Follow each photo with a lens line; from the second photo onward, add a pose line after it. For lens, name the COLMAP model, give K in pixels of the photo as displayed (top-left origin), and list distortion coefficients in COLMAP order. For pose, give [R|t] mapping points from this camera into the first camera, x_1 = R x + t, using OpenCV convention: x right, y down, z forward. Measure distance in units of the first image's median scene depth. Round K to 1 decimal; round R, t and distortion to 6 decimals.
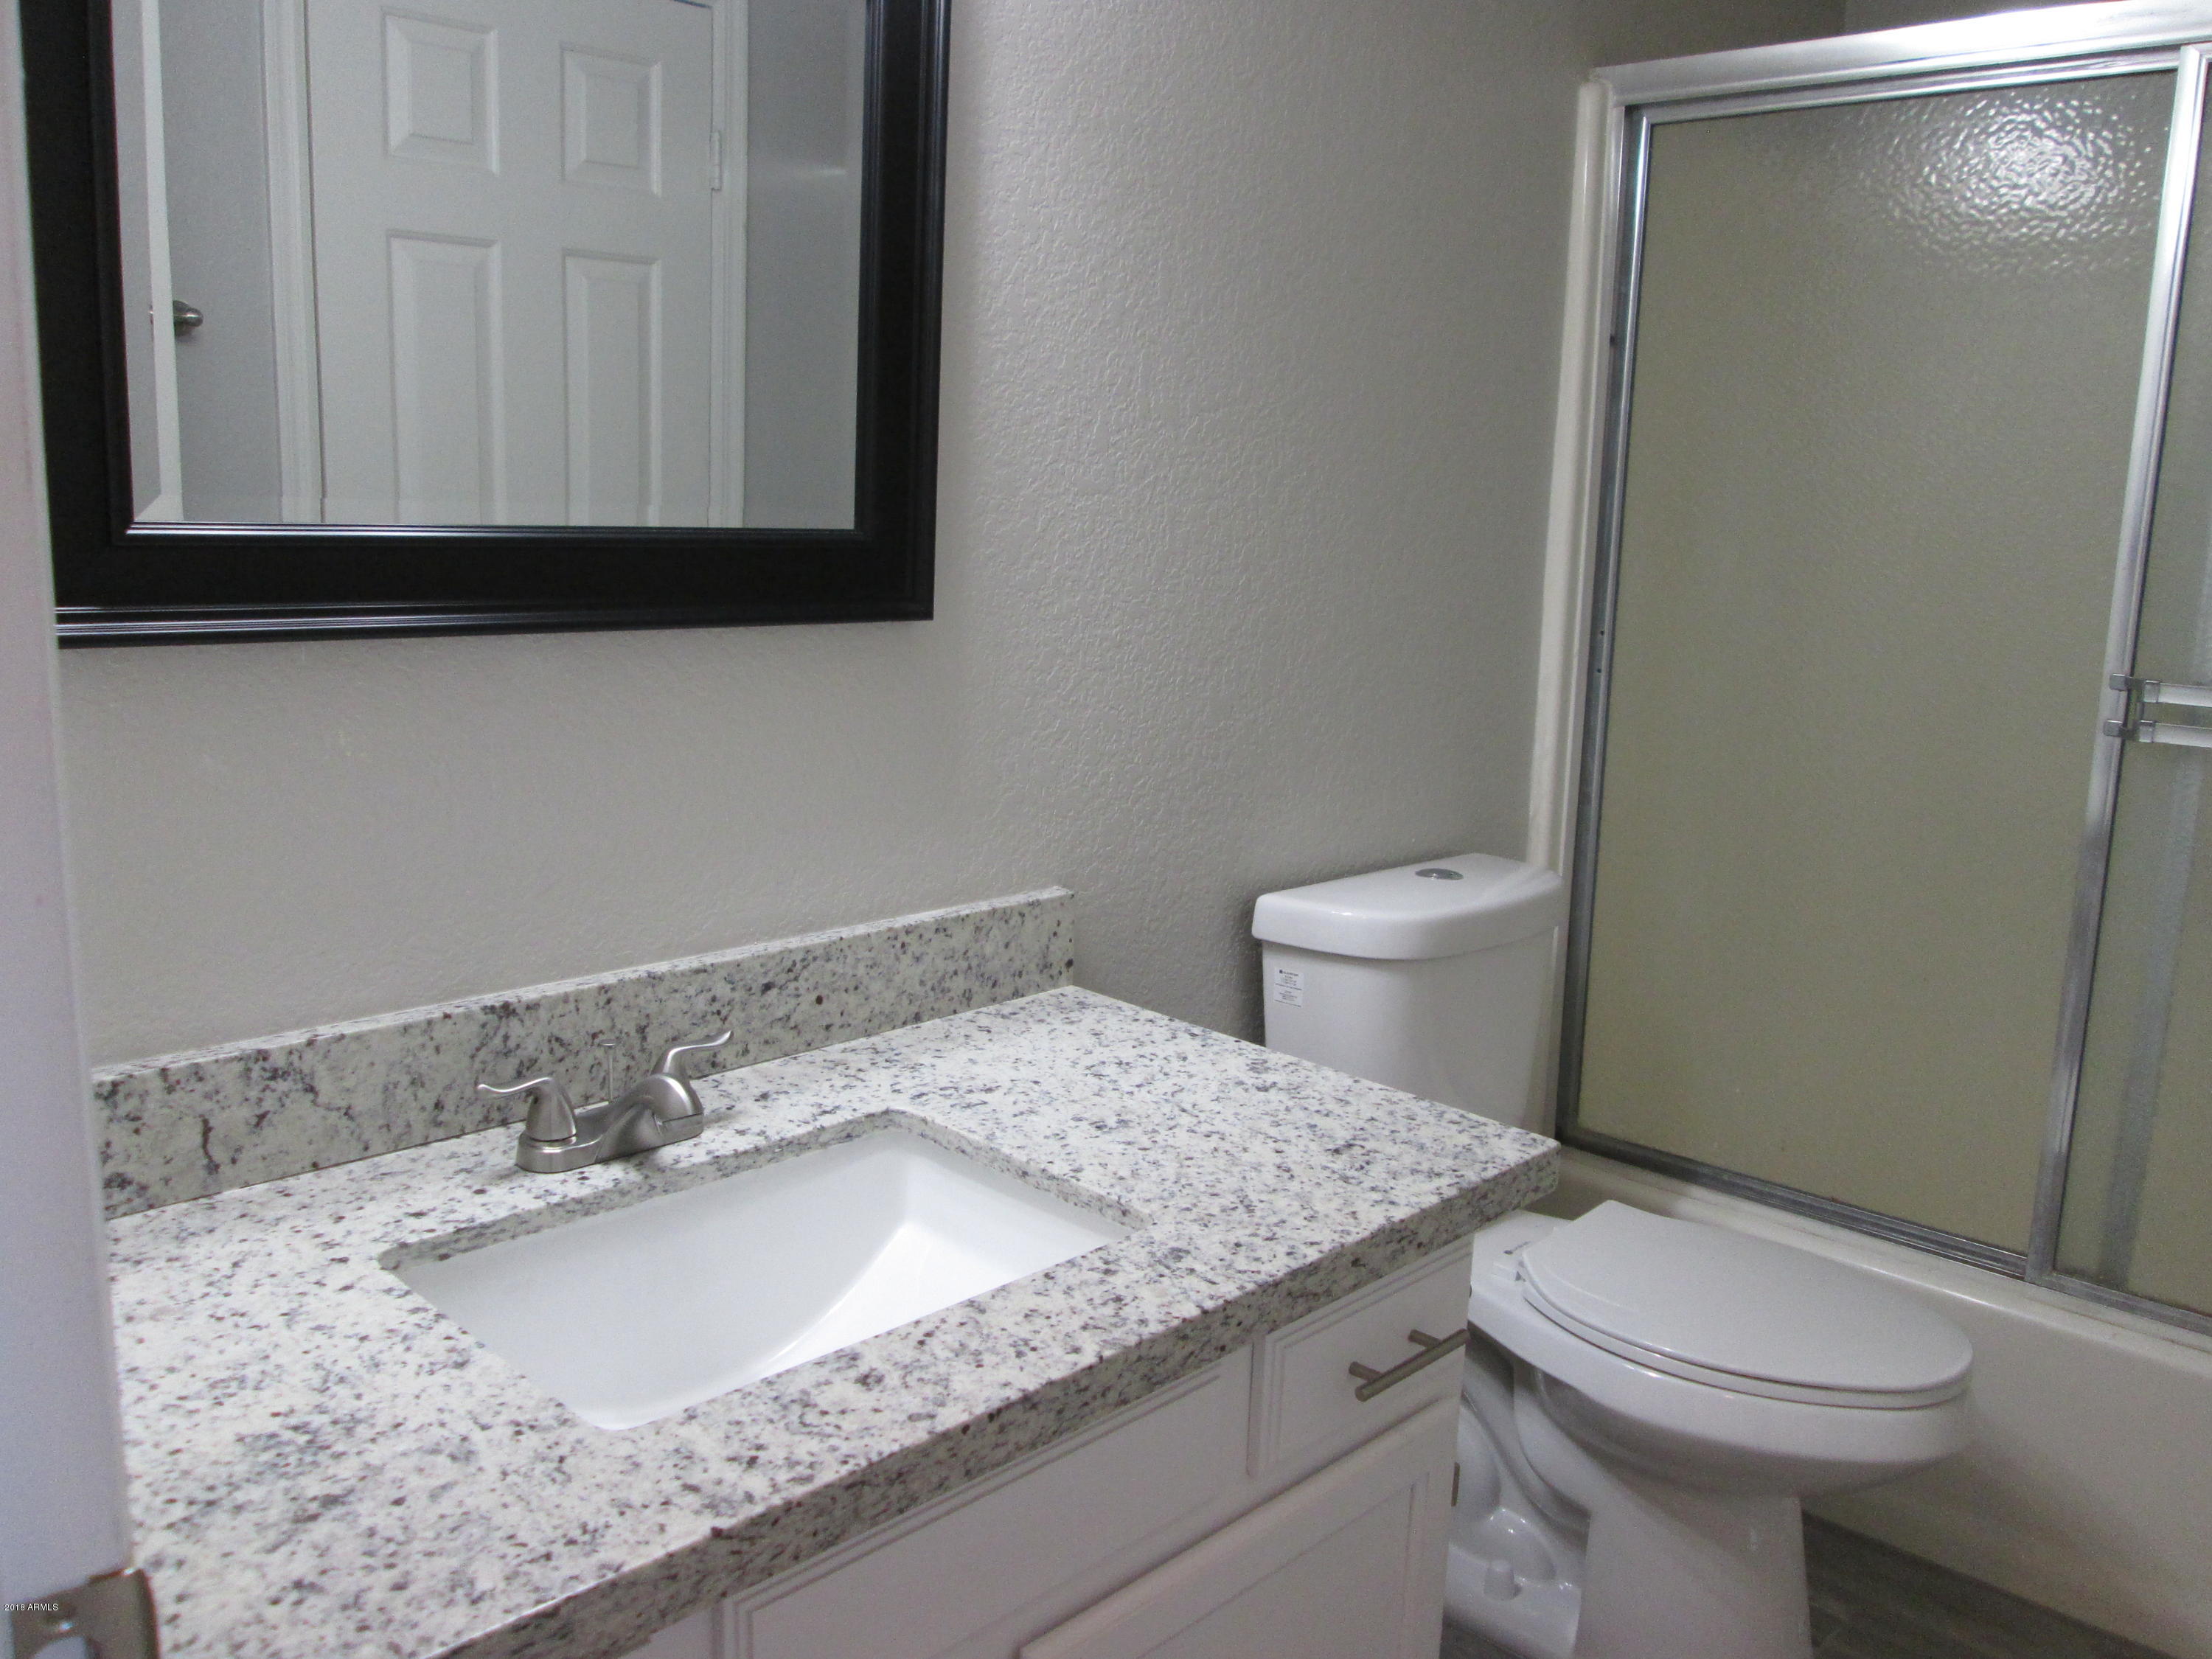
lens RADIAL K [[1810.3, 0, 1114.1], [0, 1810.3, 829.8], [0, 0, 1]] dist [-0.069161, 0.032512]
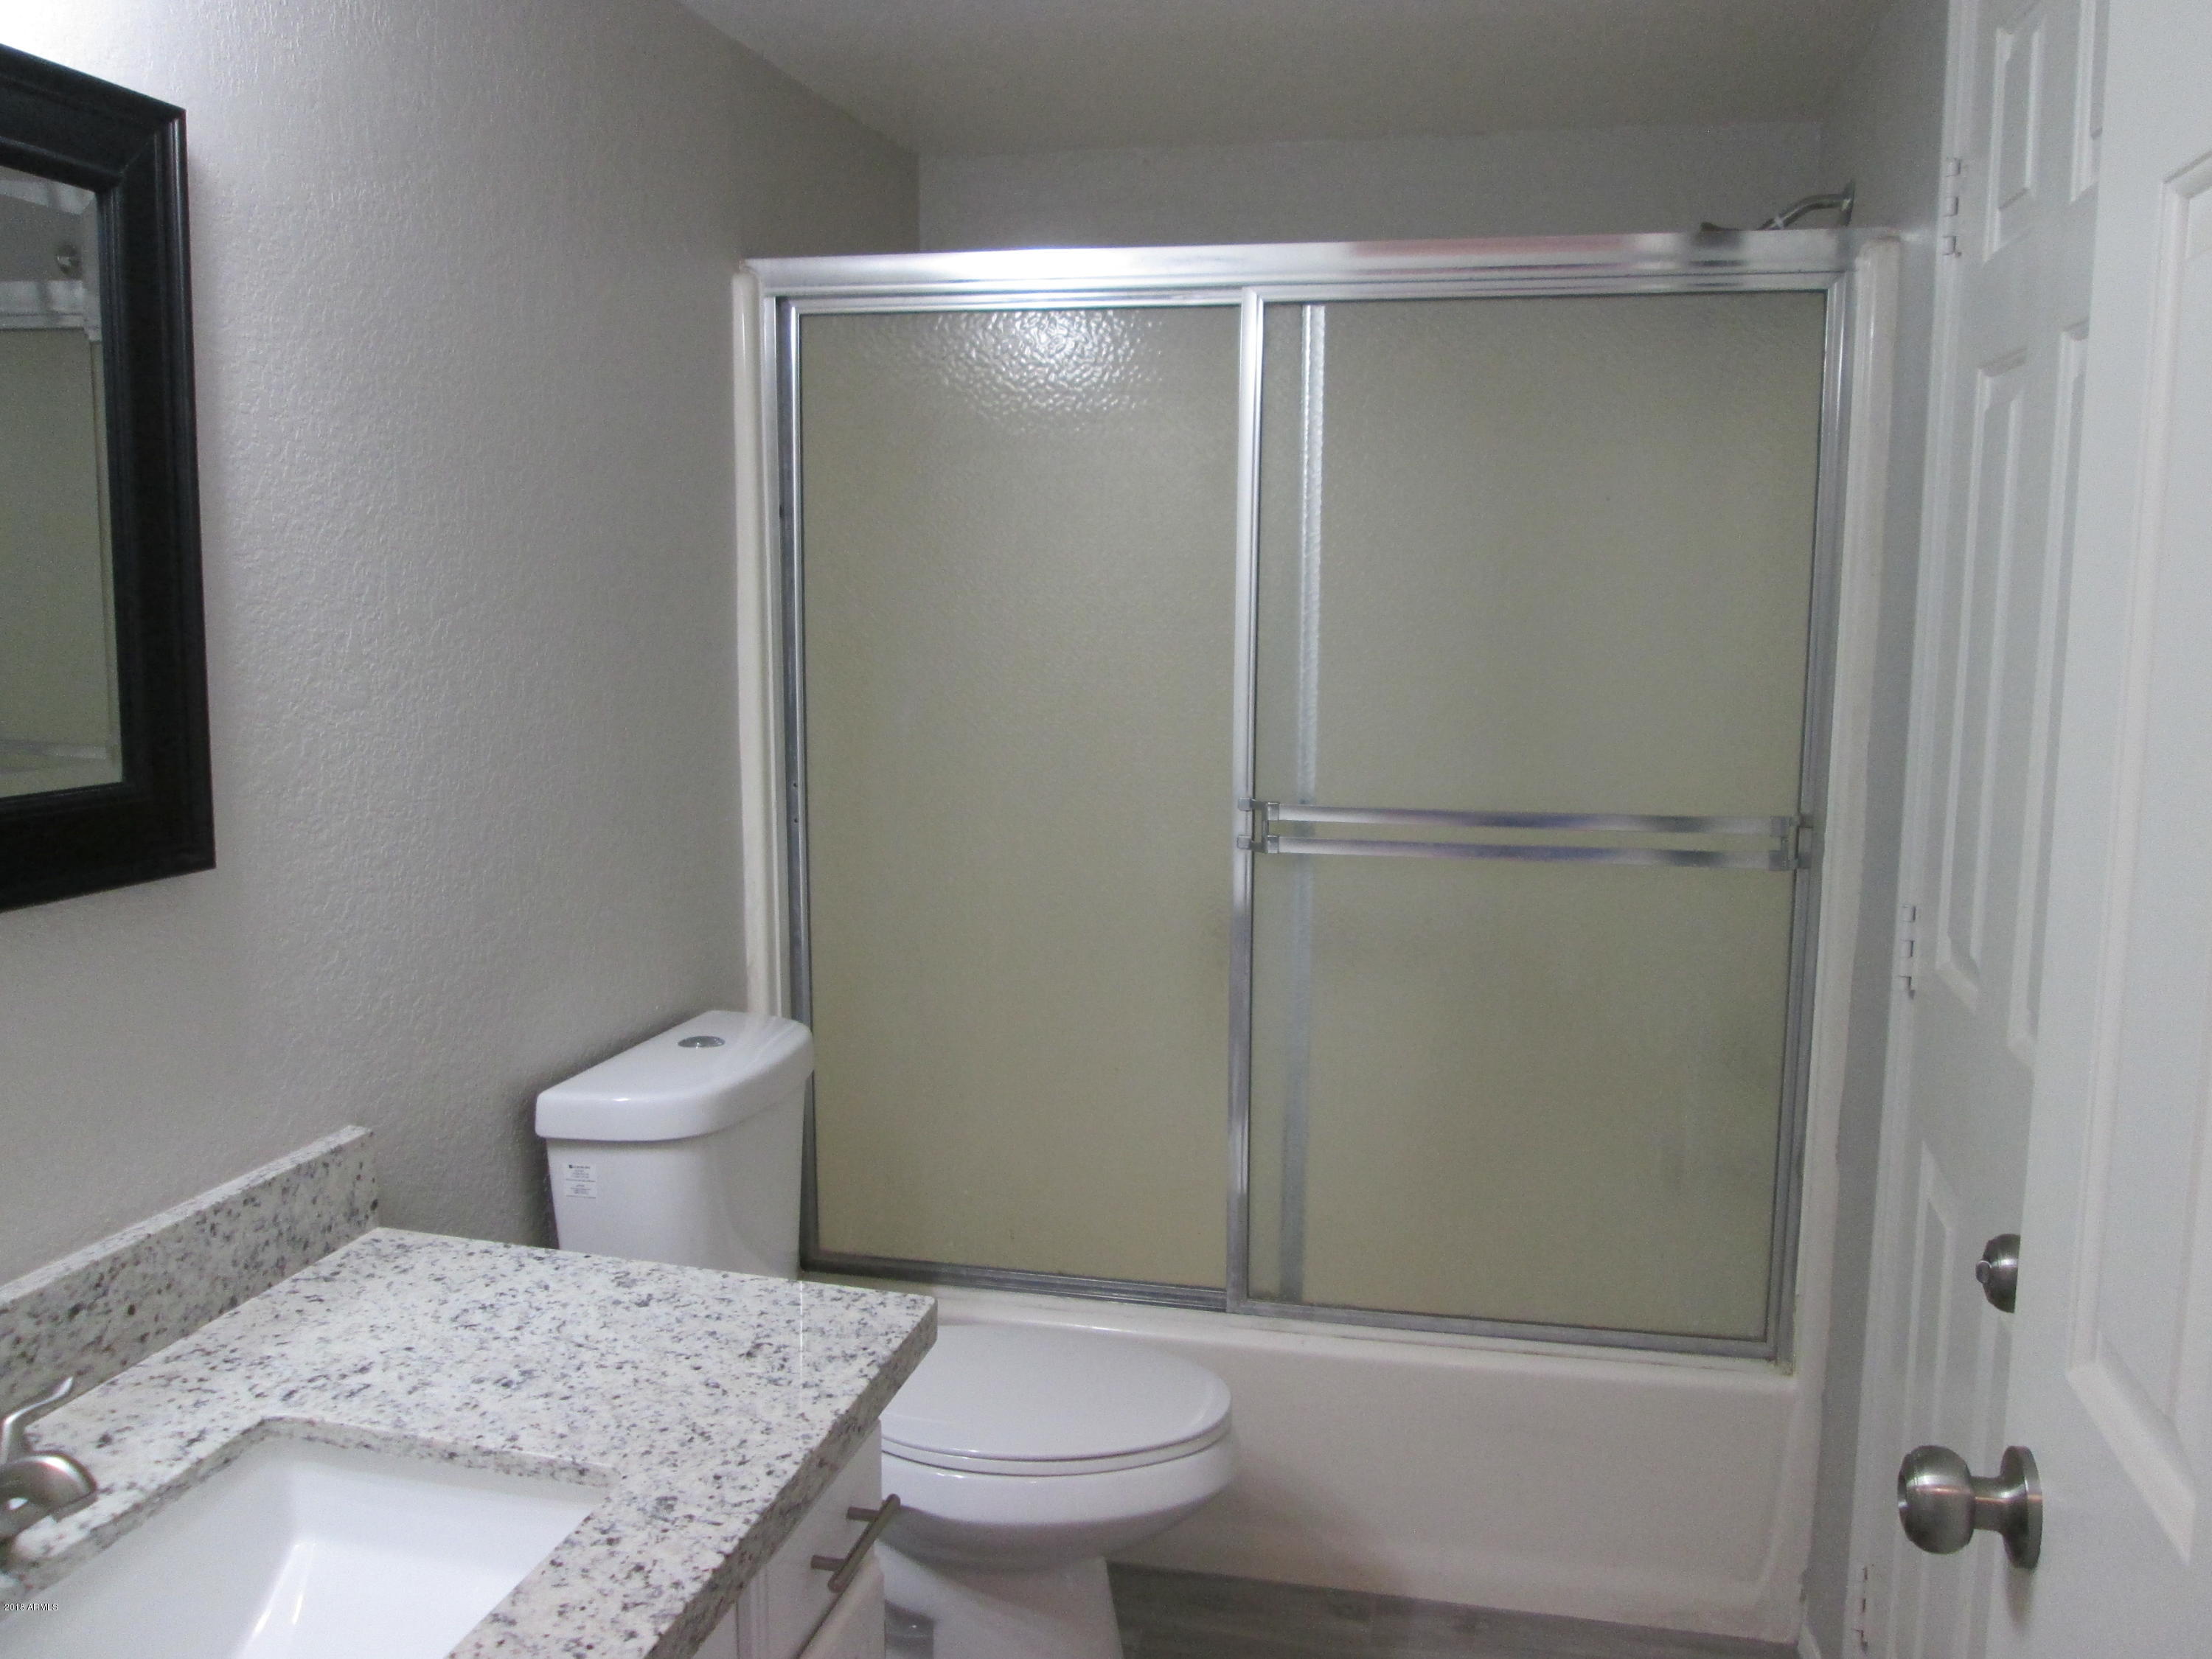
lens RADIAL K [[1792.6, 0, 1109.7], [0, 1792.6, 823.8], [0, 0, 1]] dist [-0.037970, 0.020058]
pose [[0.857501, -0.085929, 0.507255, -0.173623], [0.109888, 0.993791, -0.017414, -0.076017], [-0.502609, 0.070674, 0.861620, -0.009104]]
